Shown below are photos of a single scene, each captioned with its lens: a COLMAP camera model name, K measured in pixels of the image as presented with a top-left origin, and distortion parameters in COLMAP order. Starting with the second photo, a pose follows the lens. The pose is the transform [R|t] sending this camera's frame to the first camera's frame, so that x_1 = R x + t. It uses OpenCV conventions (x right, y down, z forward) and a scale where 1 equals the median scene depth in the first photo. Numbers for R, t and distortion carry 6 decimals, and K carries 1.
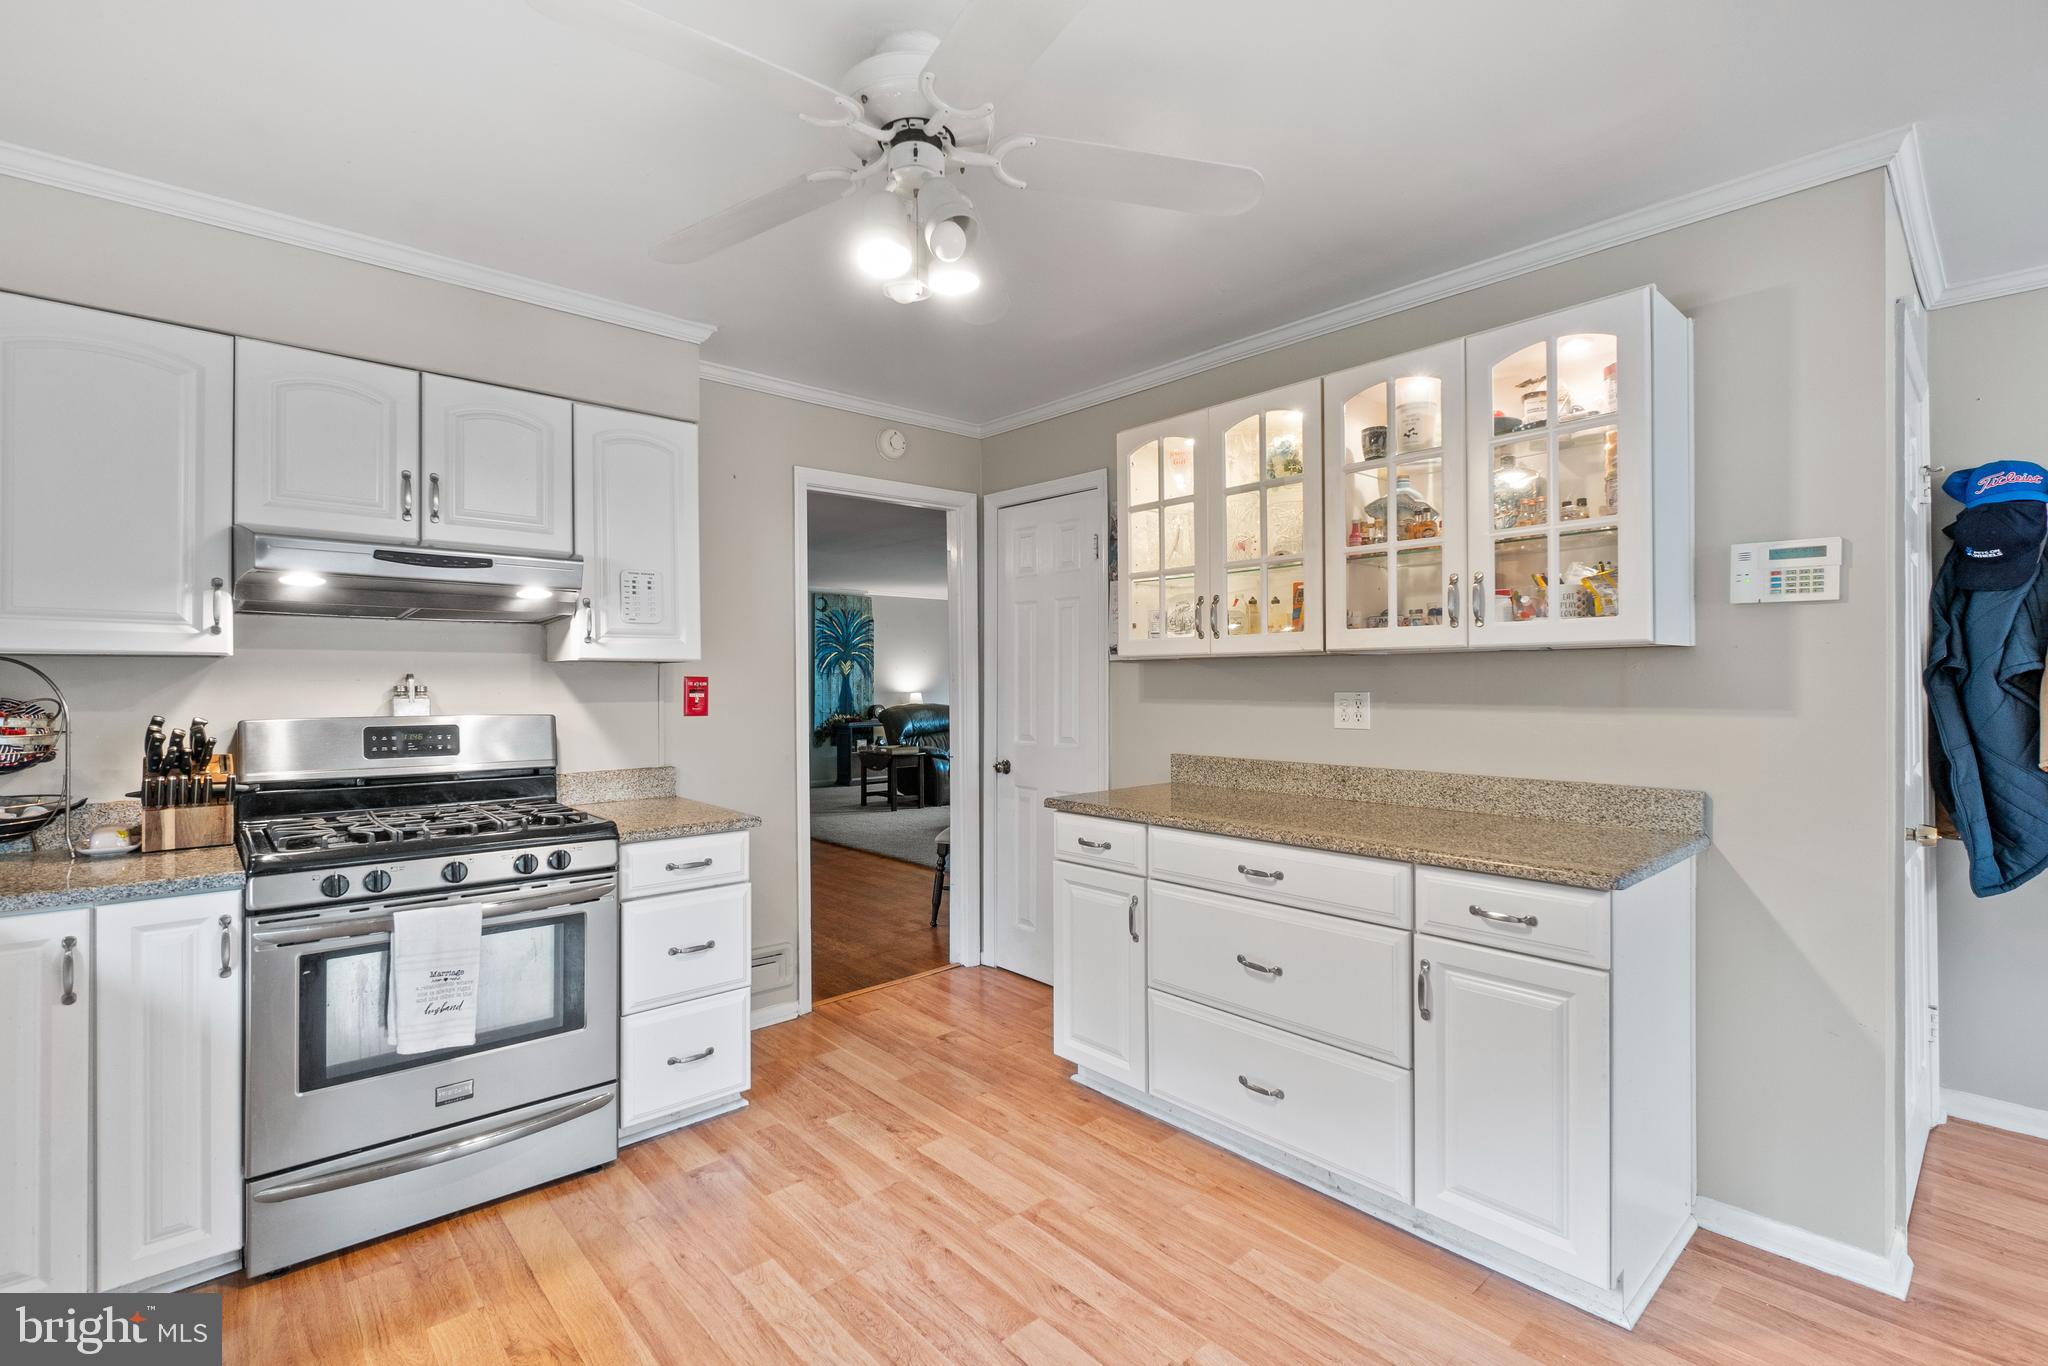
lens RADIAL K [[916.8, 0, 1018.7], [0, 916.8, 685.1], [0, 0, 1]] dist [-0.003060, -0.000148]
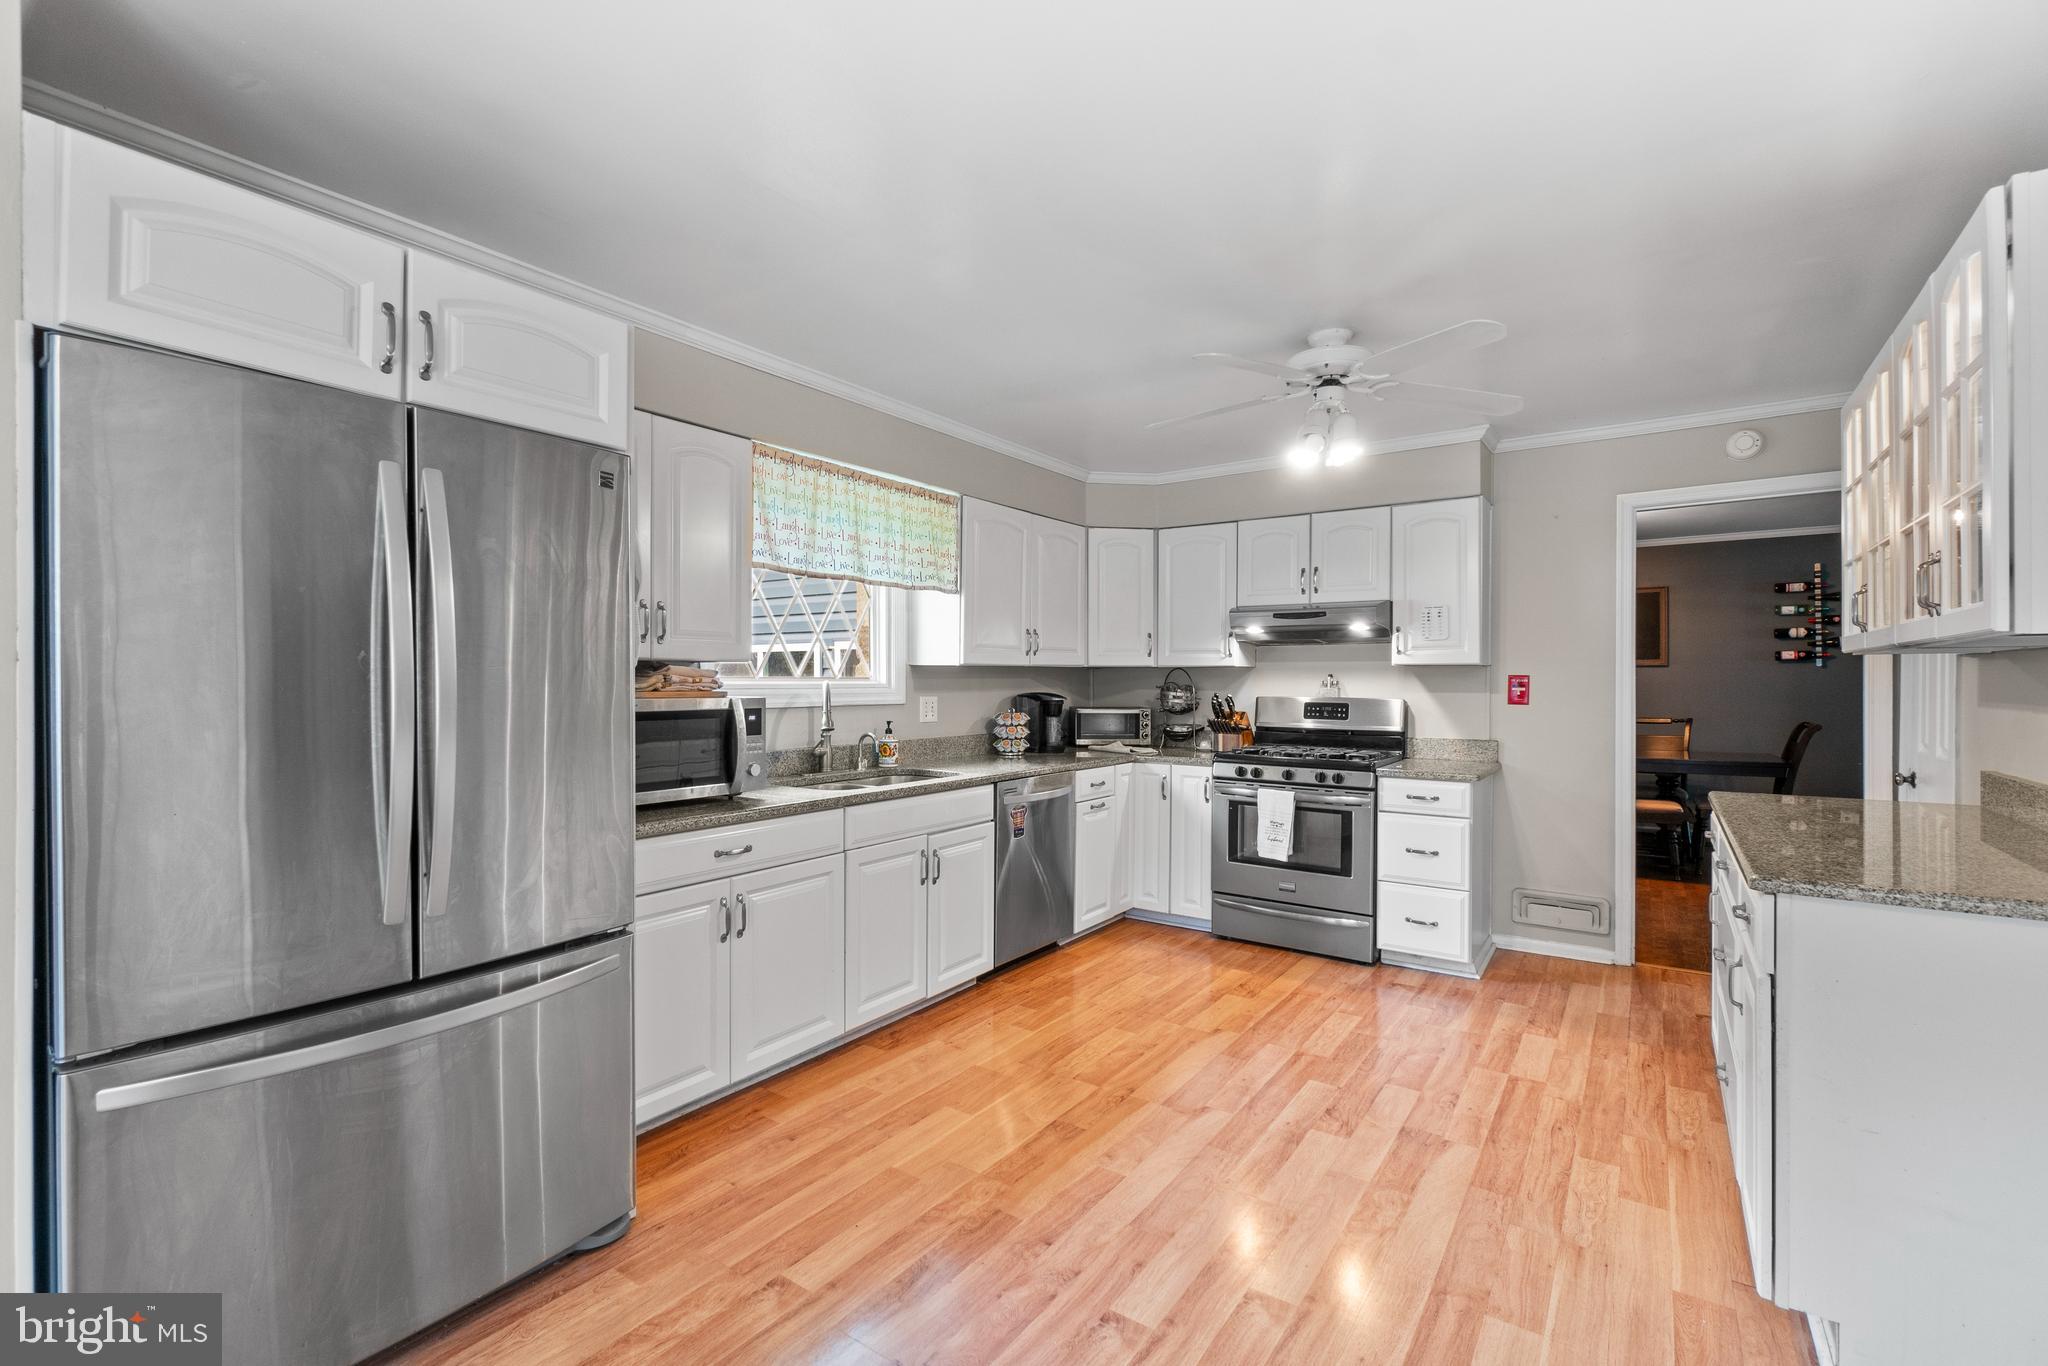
lens RADIAL K [[895.1, 0, 1024.0], [0, 895.1, 683.0], [0, 0, 1]] dist [-0.001491, -0.000254]
pose [[0.231791, 0.006833, -0.972742, 1.009098], [-0.005966, 0.999967, 0.005603, -0.001440], [0.972747, 0.004505, 0.231824, -0.001674]]
